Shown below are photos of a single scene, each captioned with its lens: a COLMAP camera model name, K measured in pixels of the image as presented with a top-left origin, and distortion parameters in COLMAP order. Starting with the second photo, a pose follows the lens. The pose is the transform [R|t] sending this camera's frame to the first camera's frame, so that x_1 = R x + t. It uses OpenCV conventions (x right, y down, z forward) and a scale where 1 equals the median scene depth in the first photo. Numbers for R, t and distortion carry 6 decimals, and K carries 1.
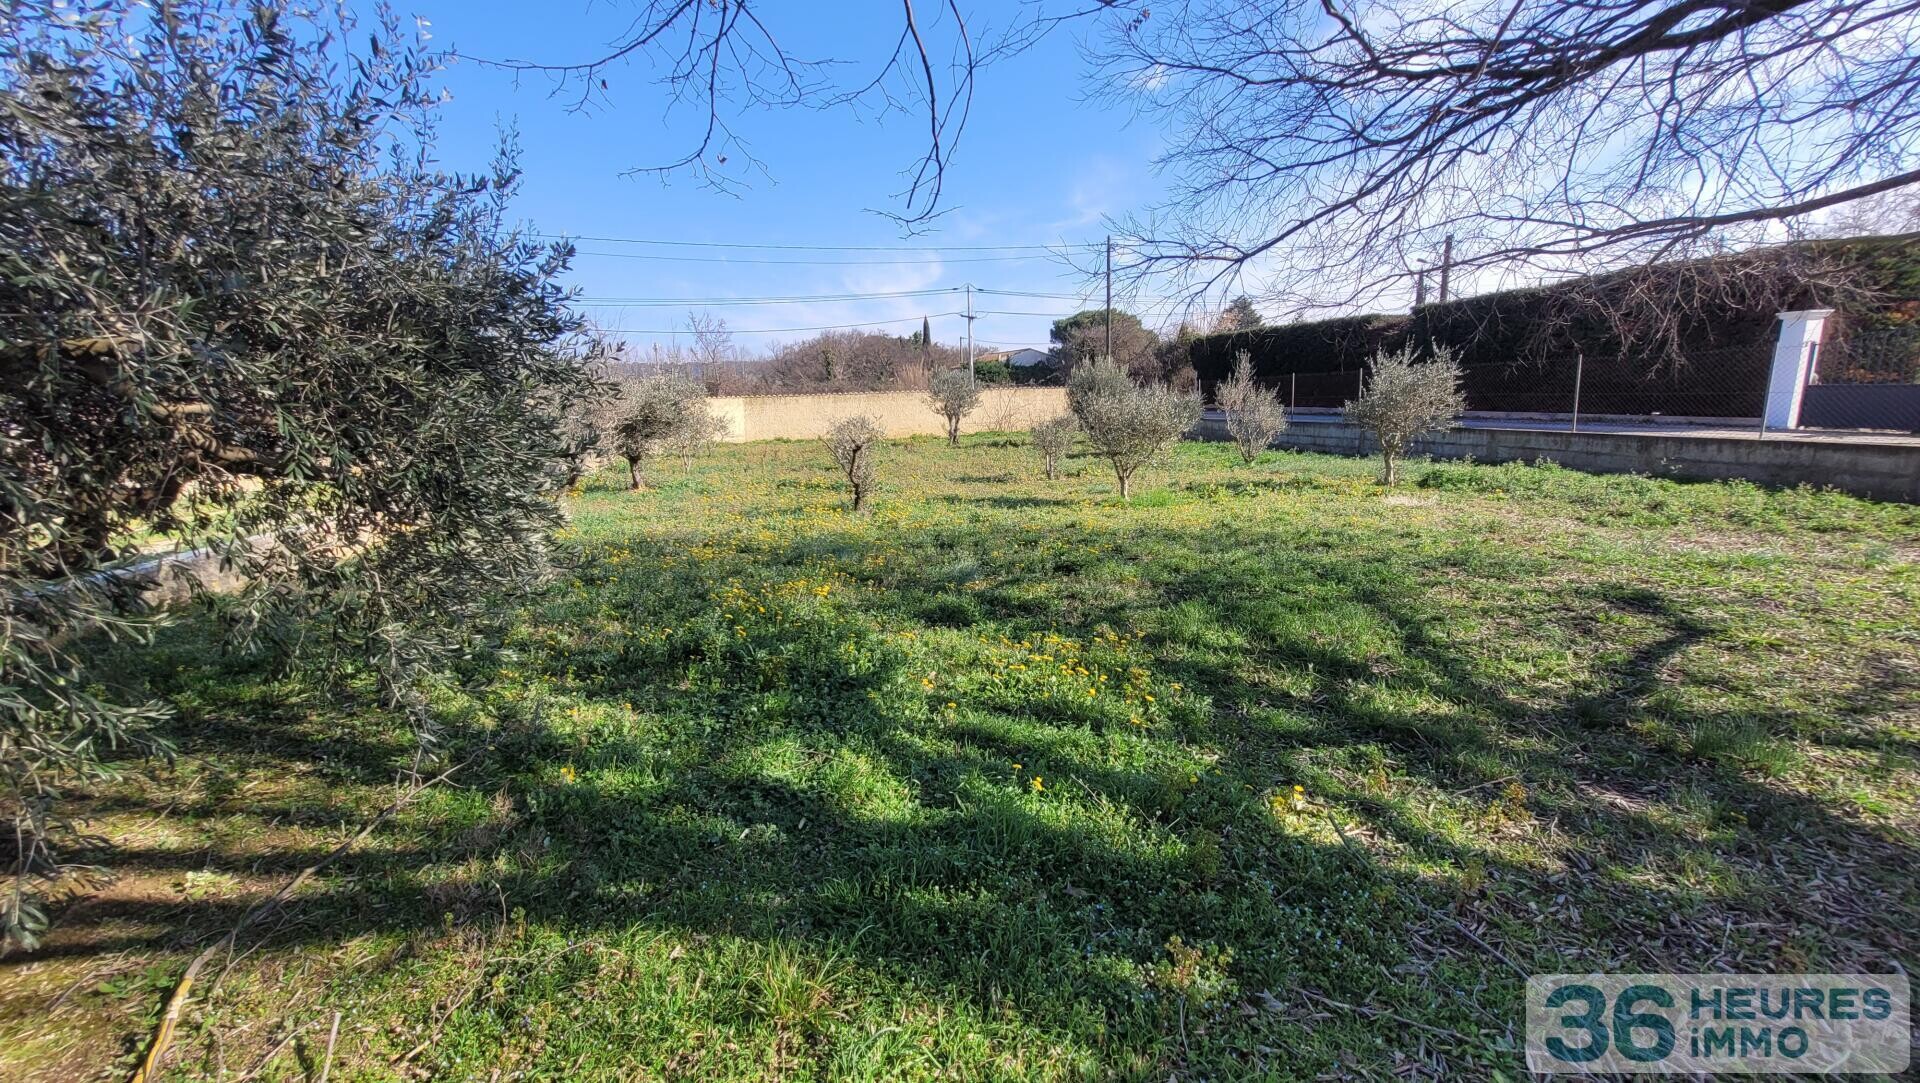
lens RADIAL K [[758.2, 0, 955.6], [0, 758.2, 545.4], [0, 0, 1]] dist [0.007912, -0.000004]
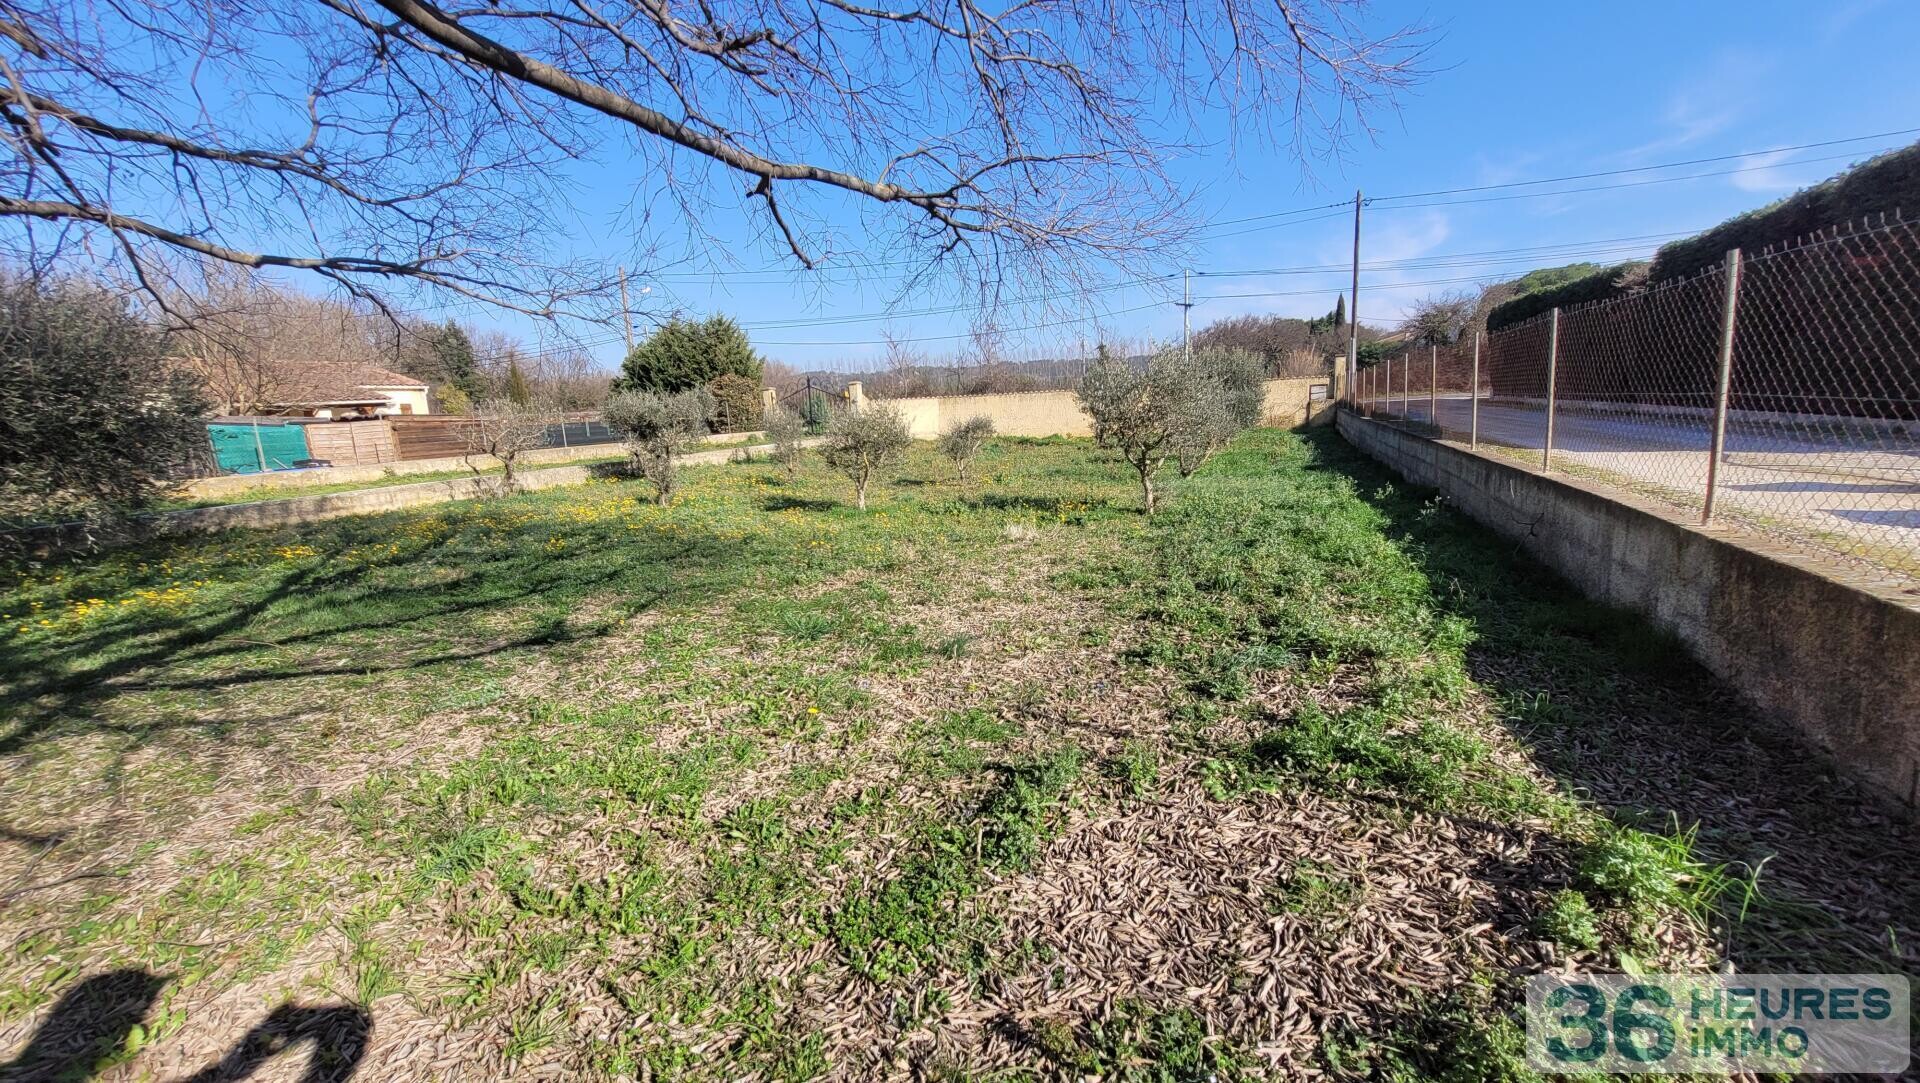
lens RADIAL K [[755.0, 0, 955.8], [0, 755.0, 547.8], [0, 0, 1]] dist [0.006981, 0.000199]
pose [[0.841242, 0.089887, -0.533134, 1.564088], [-0.082022, 0.995887, 0.038483, -0.106360], [0.534400, 0.011355, 0.845155, 0.420953]]
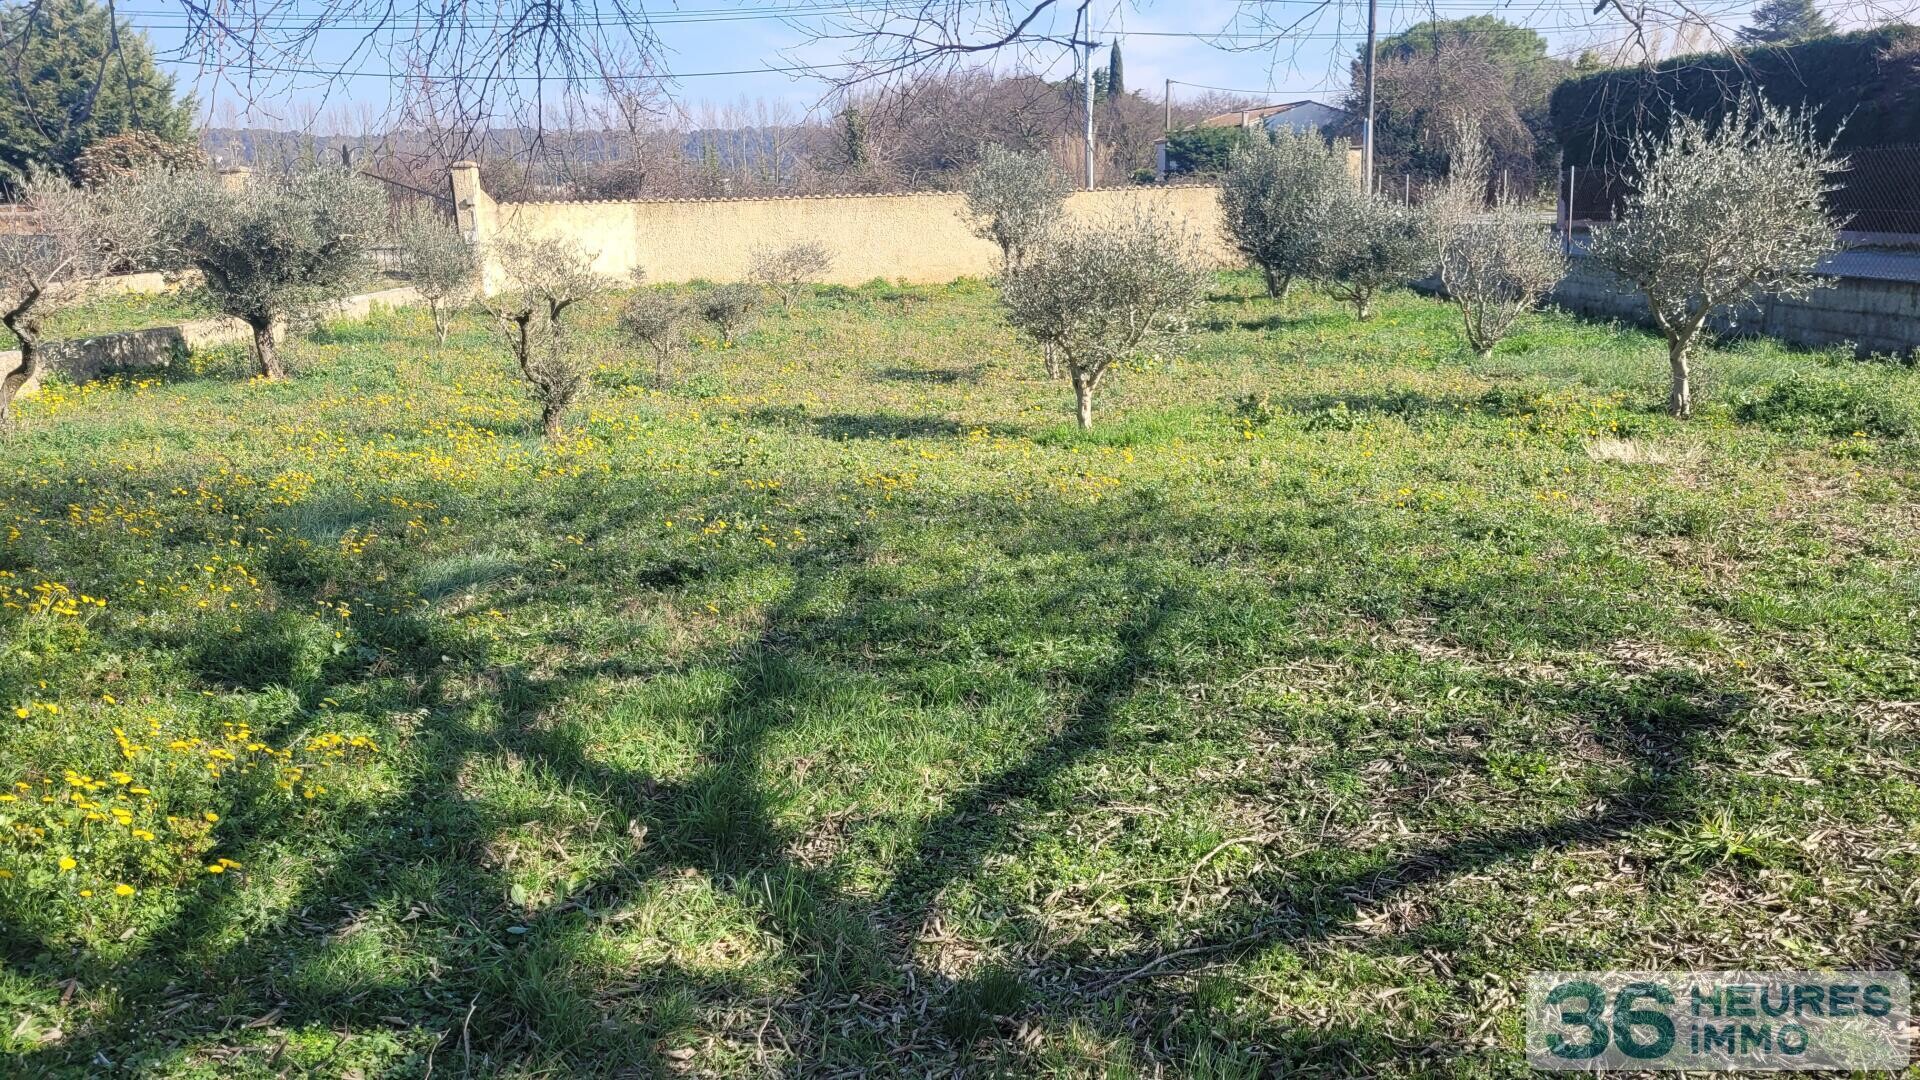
lens RADIAL K [[1450.9, 0, 957.1], [0, 1450.9, 519.4], [0, 0, 1]] dist [0.064028, -0.052444]
pose [[0.985815, 0.040501, -0.162878, 0.544781], [-0.036364, 0.998938, 0.028304, -0.044306], [0.163852, -0.021979, 0.986240, 0.092159]]
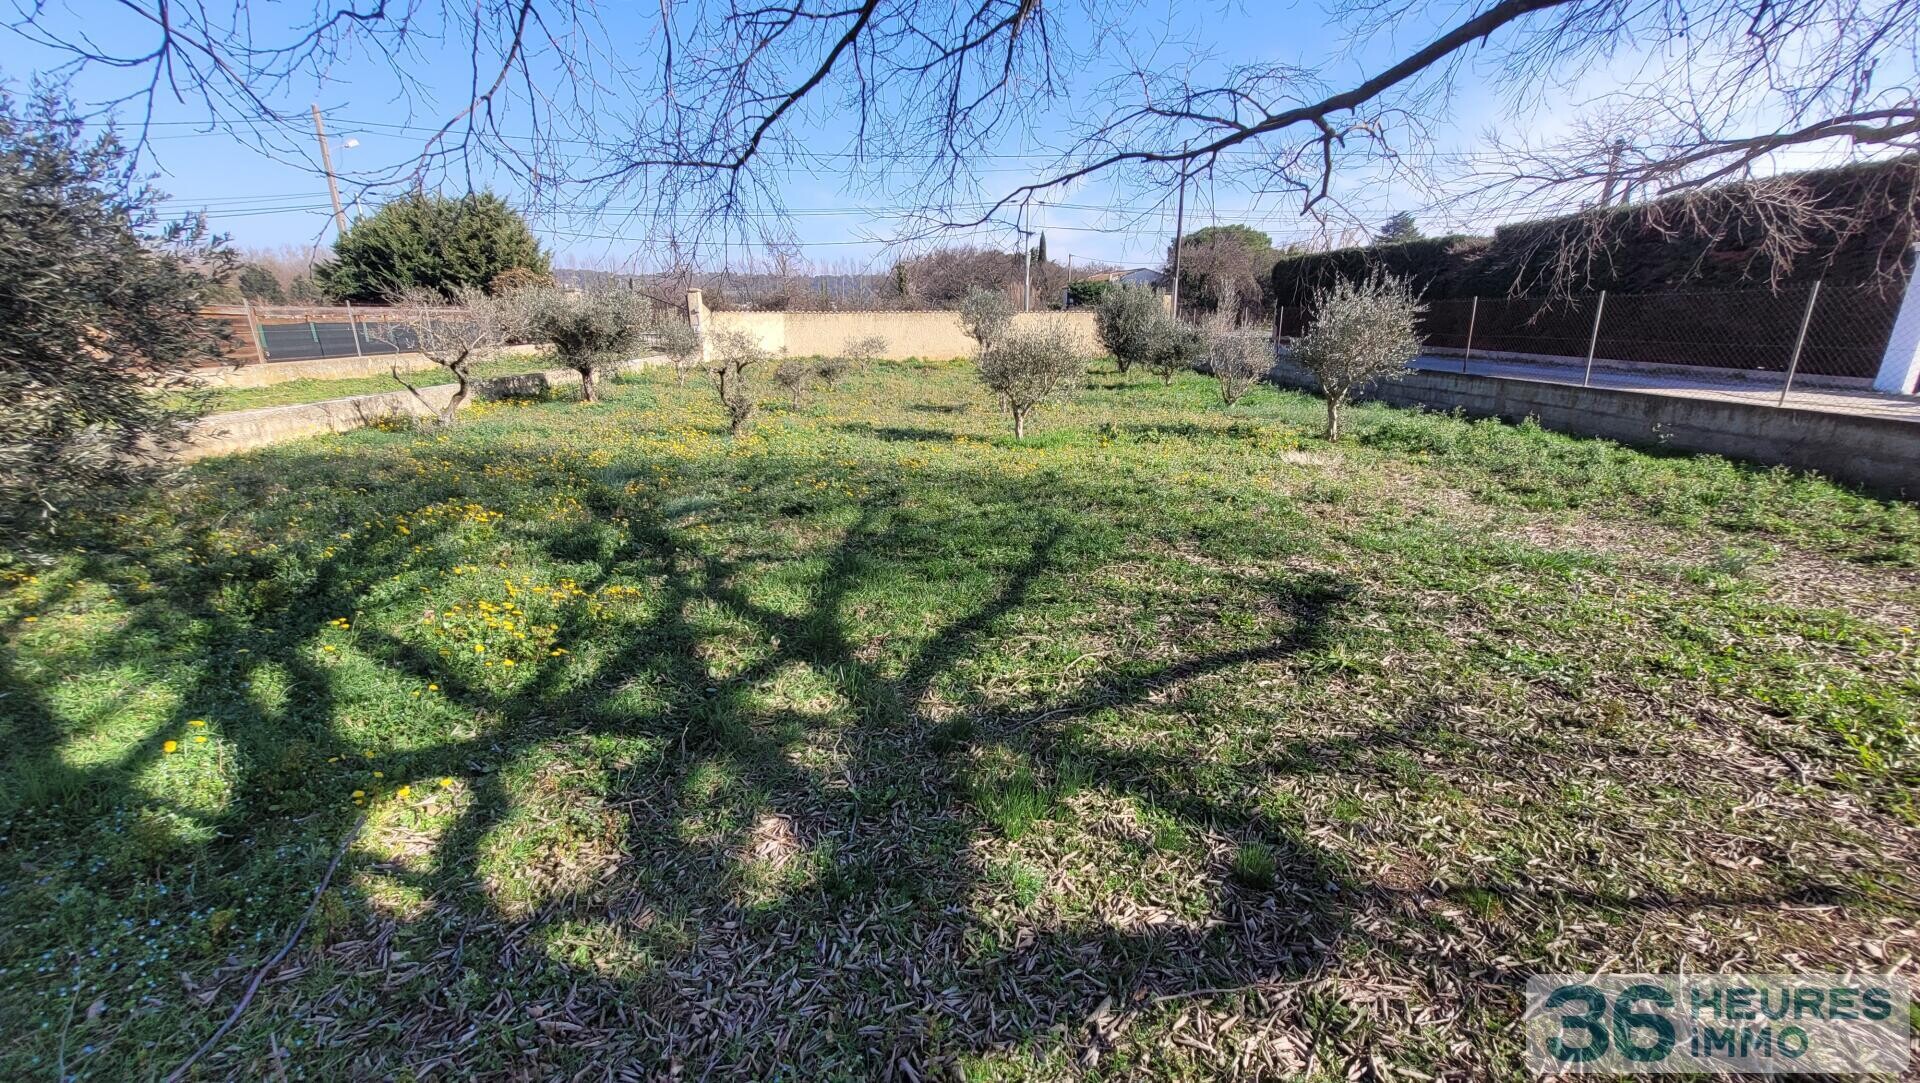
lens RADIAL K [[758.0, 0, 950.0], [0, 758.0, 547.9], [0, 0, 1]] dist [0.004812, 0.000088]
pose [[0.984106, 0.078986, -0.159047, 0.546647], [-0.062163, 0.992194, 0.108109, -0.040201], [0.166345, -0.096504, 0.981334, 0.105530]]
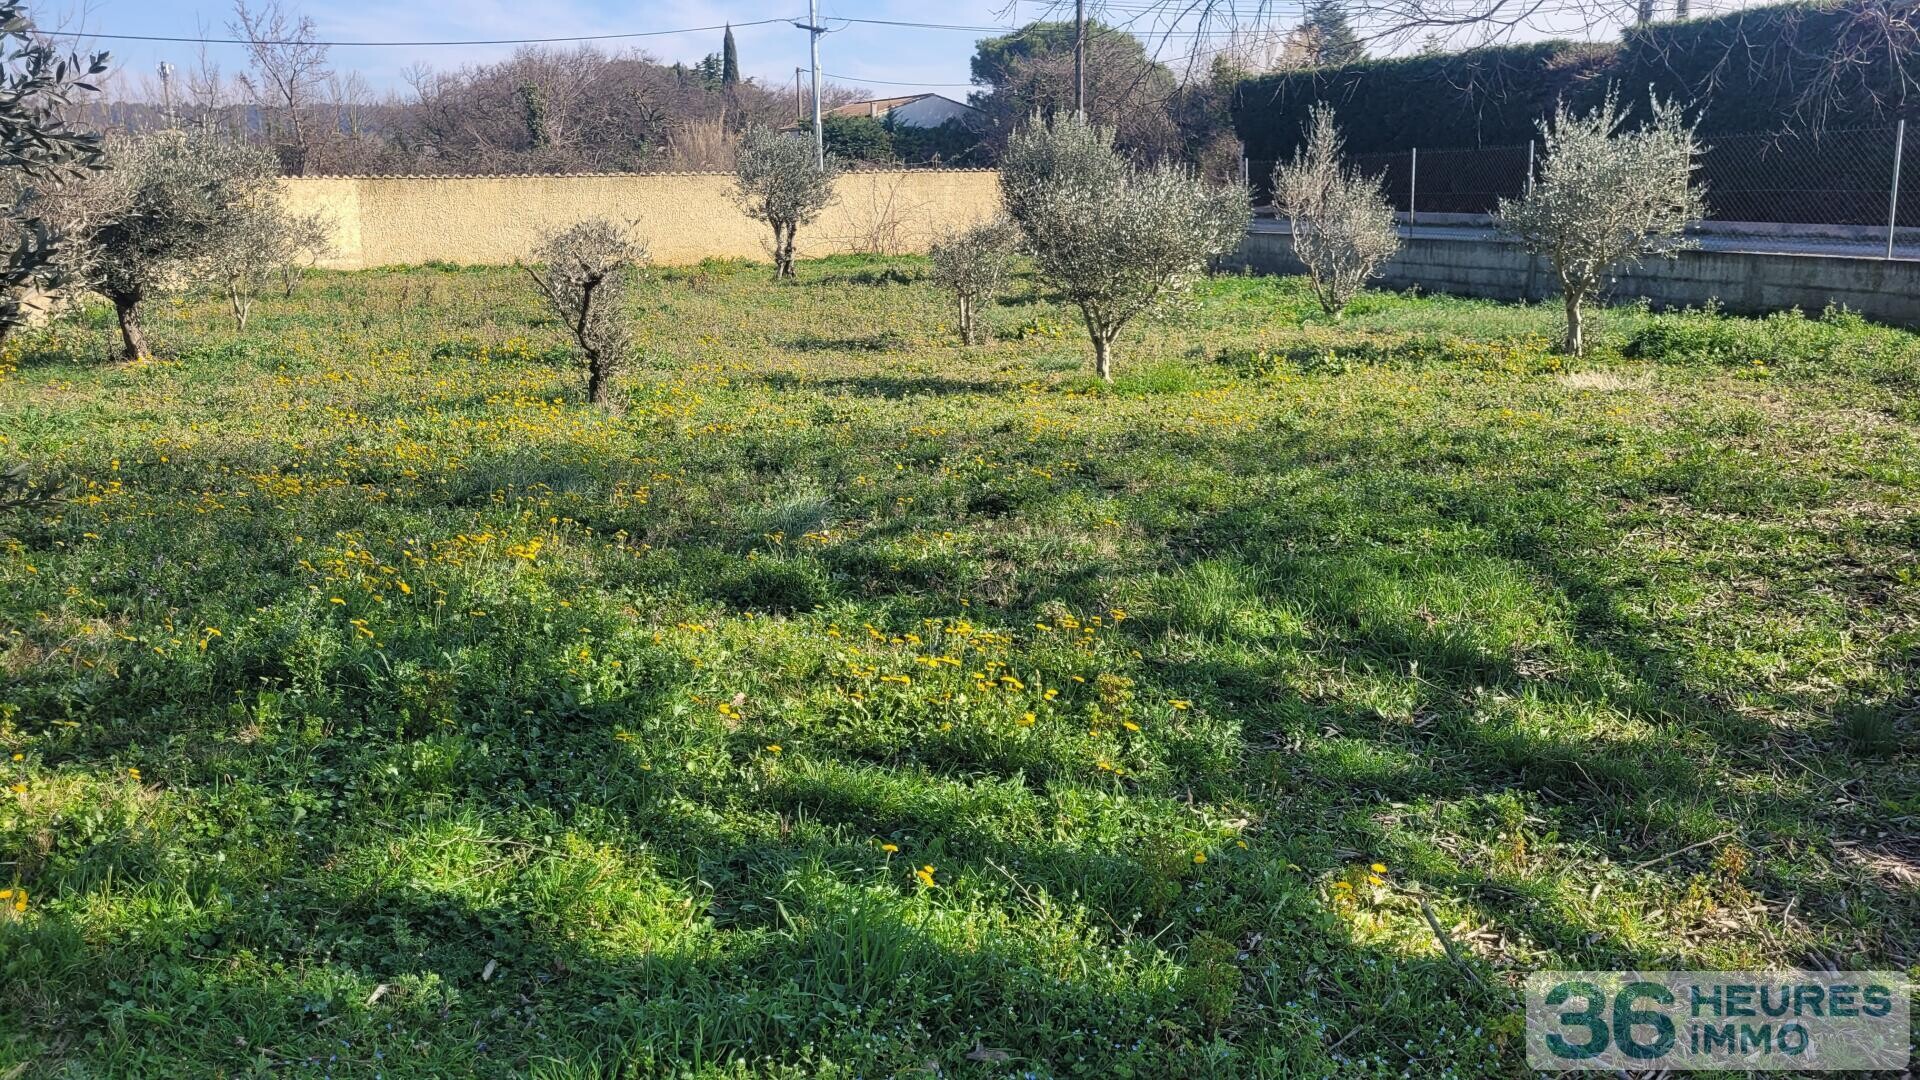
lens RADIAL K [[1450.9, 0, 957.1], [0, 1450.9, 519.4], [0, 0, 1]] dist [0.064028, -0.052444]
pose [[0.993719, -0.011666, 0.111298, 0.006592], [0.008267, 0.999487, 0.030954, 0.008951], [-0.111602, -0.029839, 0.993305, -0.025535]]
